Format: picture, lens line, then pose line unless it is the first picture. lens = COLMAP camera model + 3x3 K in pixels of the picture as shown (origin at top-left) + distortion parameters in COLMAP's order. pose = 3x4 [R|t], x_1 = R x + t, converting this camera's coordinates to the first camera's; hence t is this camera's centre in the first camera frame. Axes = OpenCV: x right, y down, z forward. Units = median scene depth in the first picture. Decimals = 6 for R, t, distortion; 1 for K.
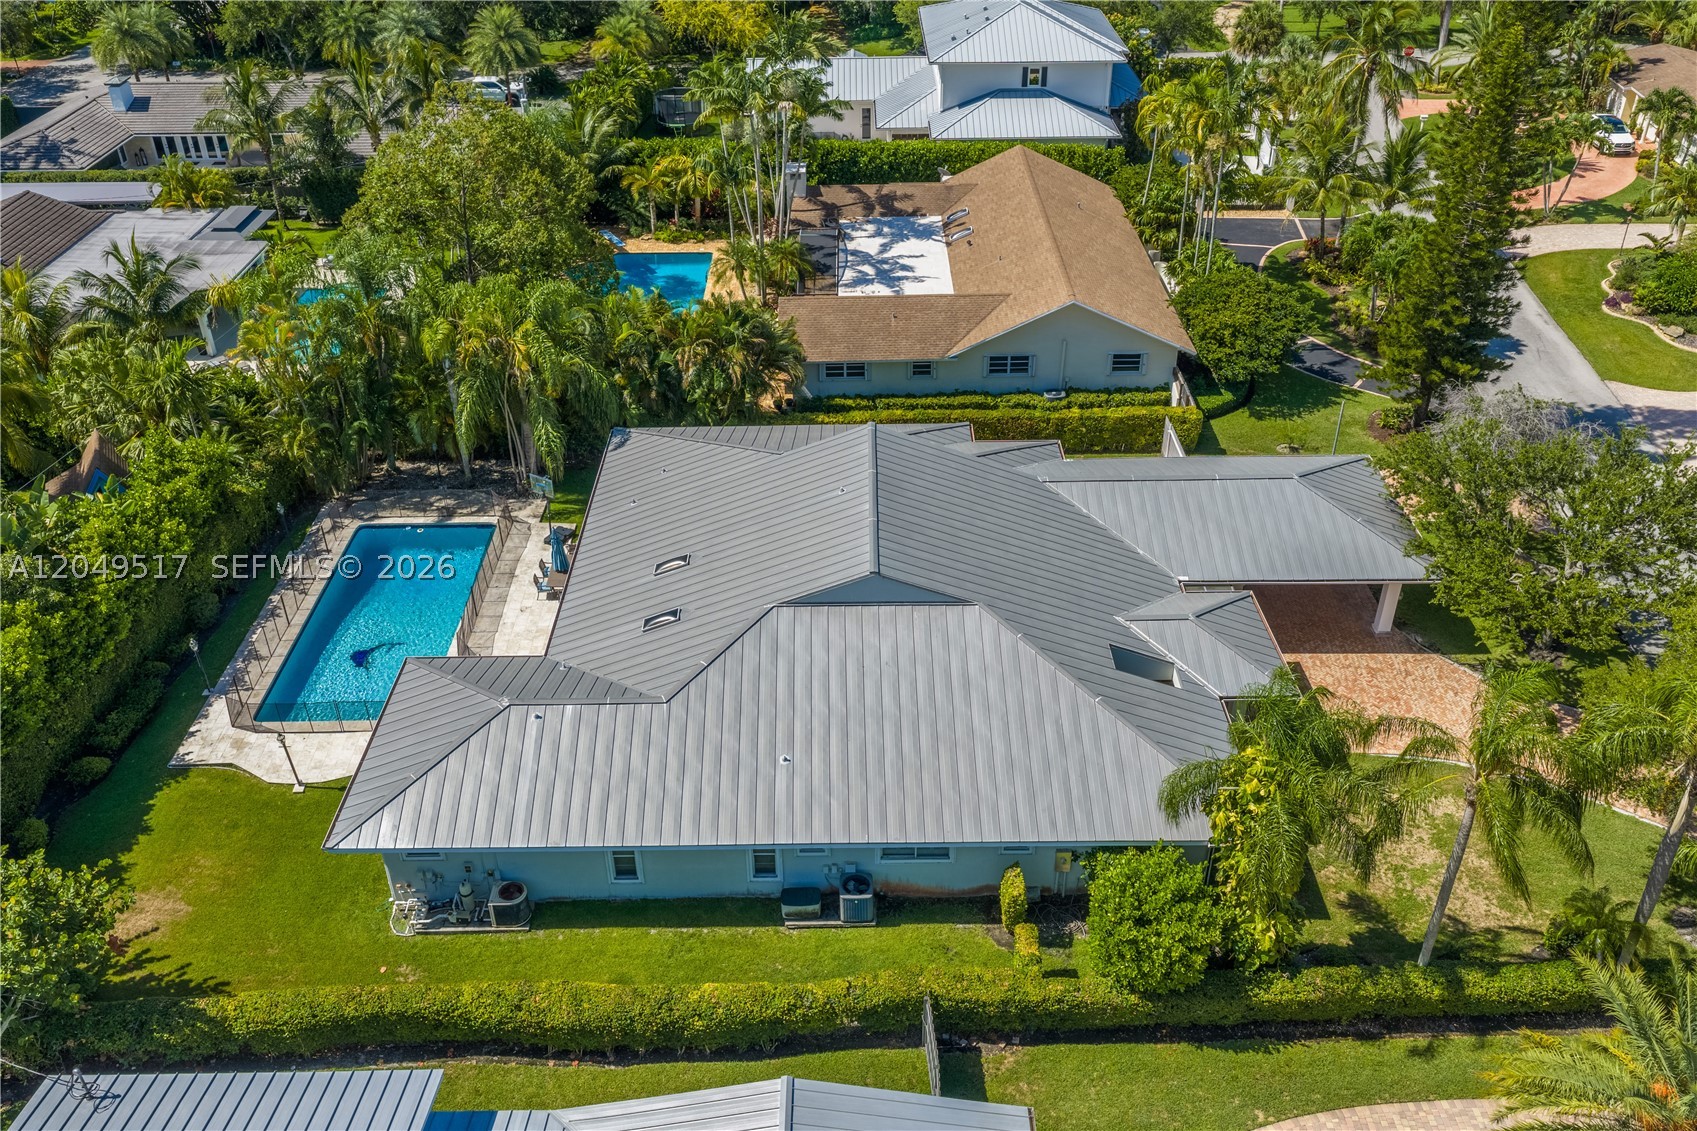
lens RADIAL K [[1388.8, 0, 837.2], [0, 1388.8, 566.8], [0, 0, 1]] dist [0.039259, -0.006017]
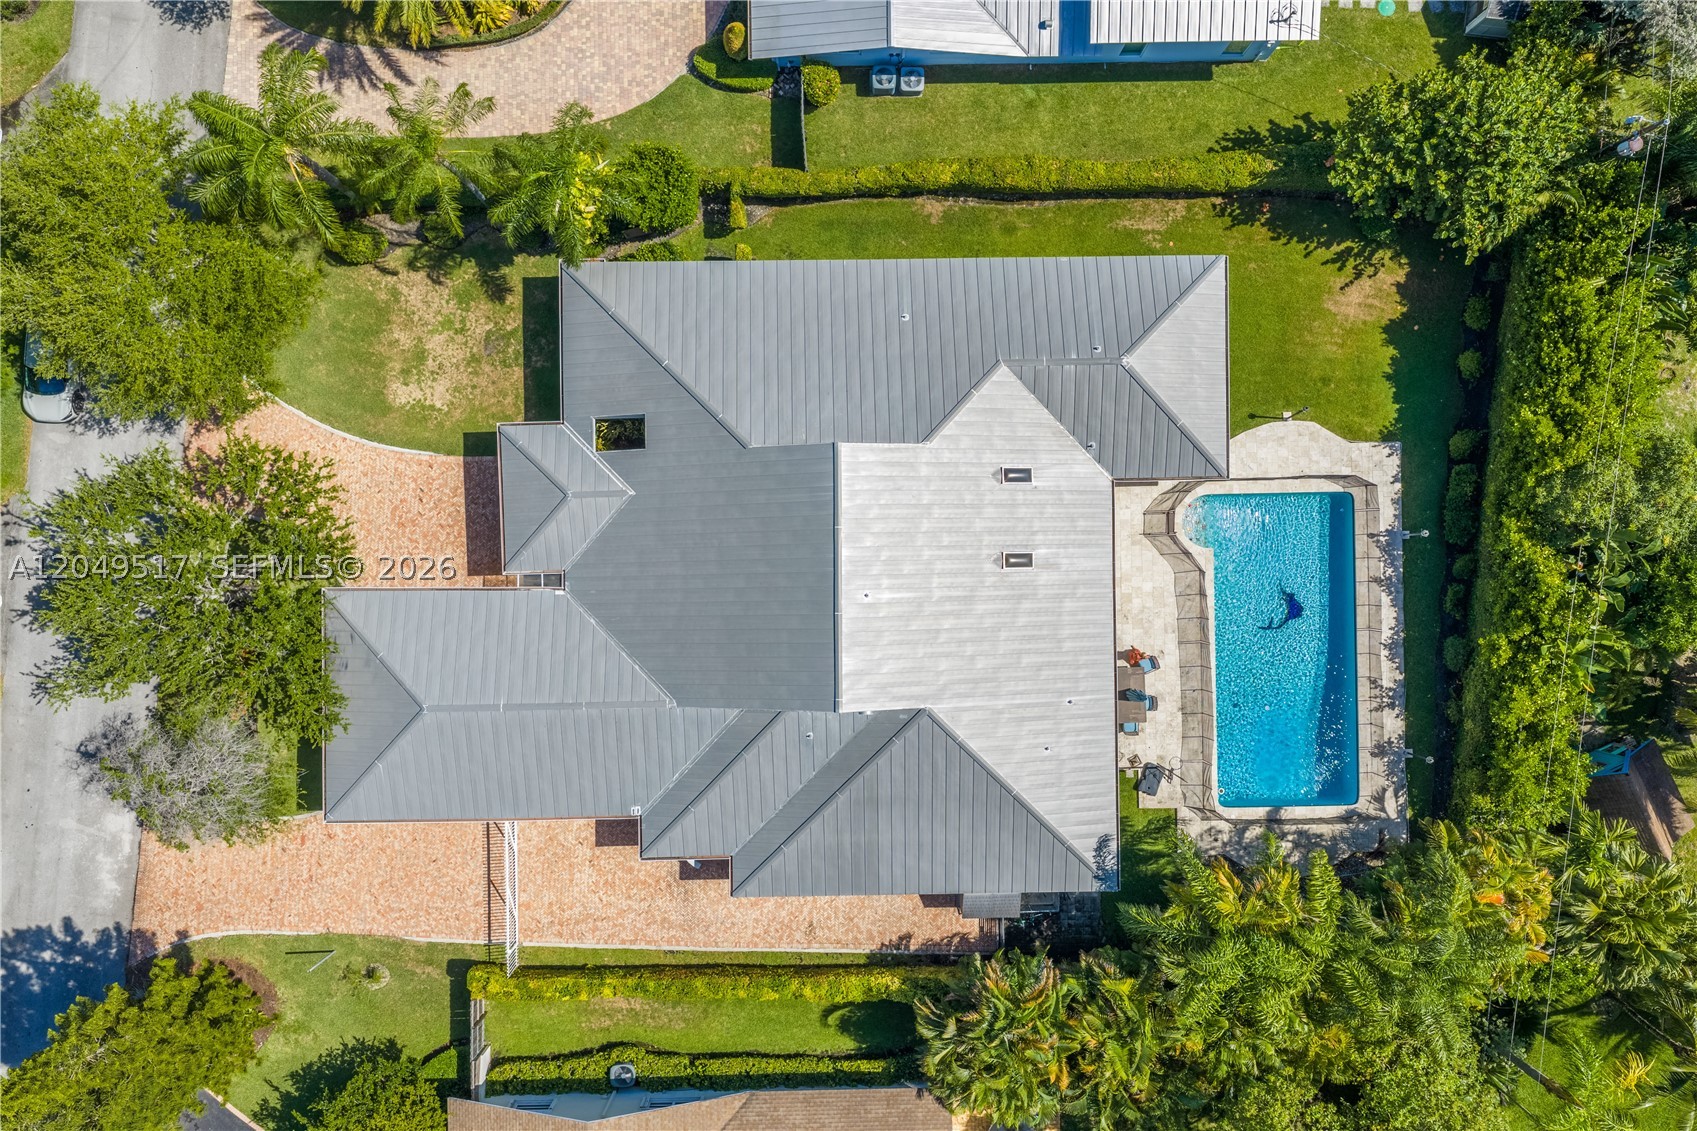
lens RADIAL K [[1388.8, 0, 837.2], [0, 1388.8, 566.8], [0, 0, 1]] dist [0.039259, -0.006017]
pose [[-0.999810, 0.017935, 0.007635, 0.017640], [-0.003706, -0.559452, 0.828854, -0.913655], [0.019137, 0.828668, 0.559413, 0.366954]]
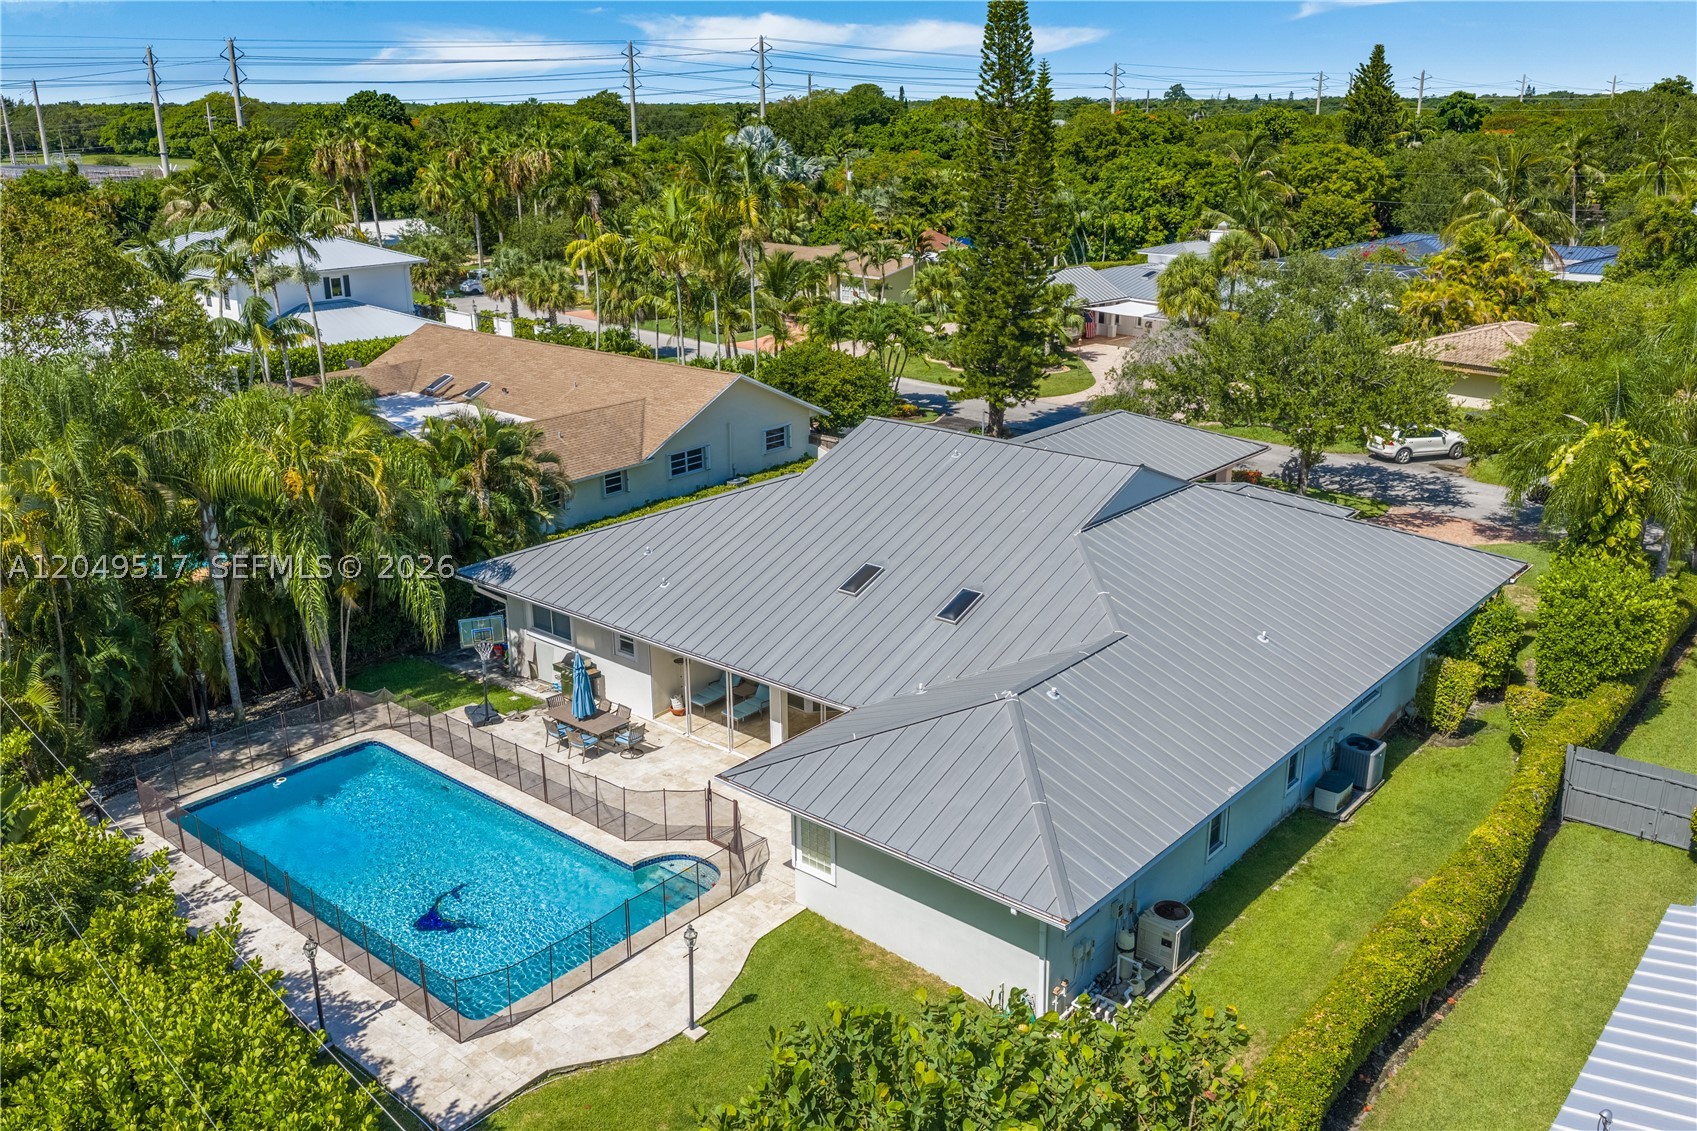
lens RADIAL K [[1388.8, 0, 837.2], [0, 1388.8, 566.8], [0, 0, 1]] dist [0.039259, -0.006017]
pose [[0.649616, -0.226089, 0.725867, -0.682448], [0.411461, 0.907398, -0.085606, 0.051774], [-0.639296, 0.354277, 0.682487, 0.458472]]
